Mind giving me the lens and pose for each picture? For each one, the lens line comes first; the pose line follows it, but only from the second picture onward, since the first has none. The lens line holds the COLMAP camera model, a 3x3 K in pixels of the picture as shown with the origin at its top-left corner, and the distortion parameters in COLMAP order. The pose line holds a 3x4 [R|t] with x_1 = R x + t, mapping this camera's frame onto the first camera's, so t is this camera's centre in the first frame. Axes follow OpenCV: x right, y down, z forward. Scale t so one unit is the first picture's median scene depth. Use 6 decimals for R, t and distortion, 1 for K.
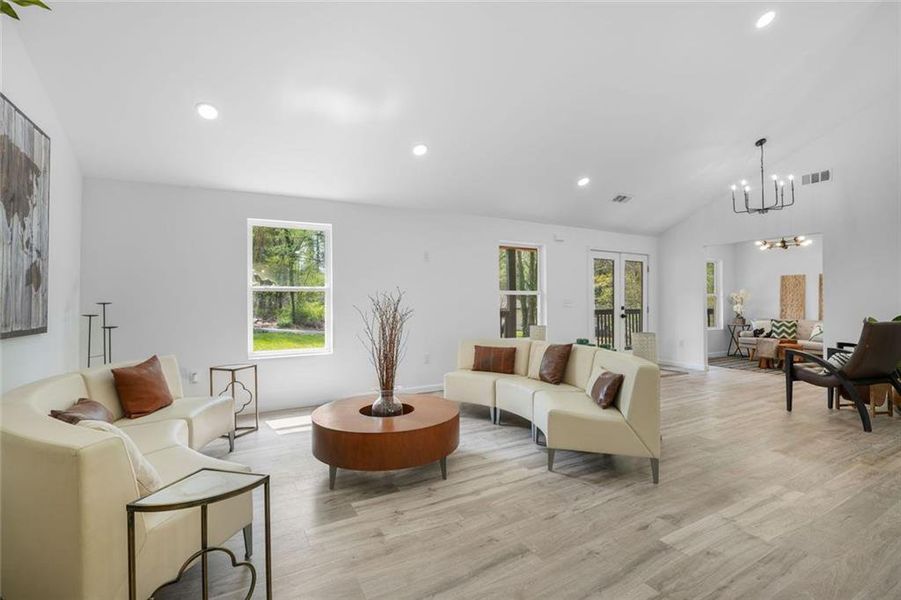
lens RADIAL K [[401.3, 0, 483.6], [0, 401.3, 300.4], [0, 0, 1]] dist [-0.004642, -0.000348]
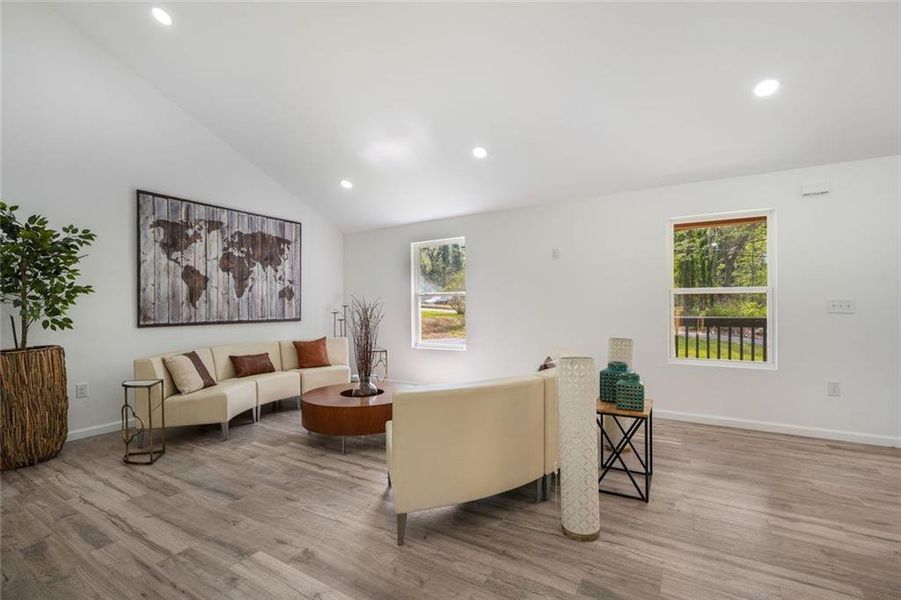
lens RADIAL K [[429.0, 0, 450.5], [0, 429.0, 300.0], [0, 0, 1]] dist [-0.003128, 0.000192]
pose [[0.453647, -0.012073, -0.891100, 1.260988], [0.005658, 0.999927, -0.010667, 0.002709], [0.891164, -0.000203, 0.453682, 0.751852]]
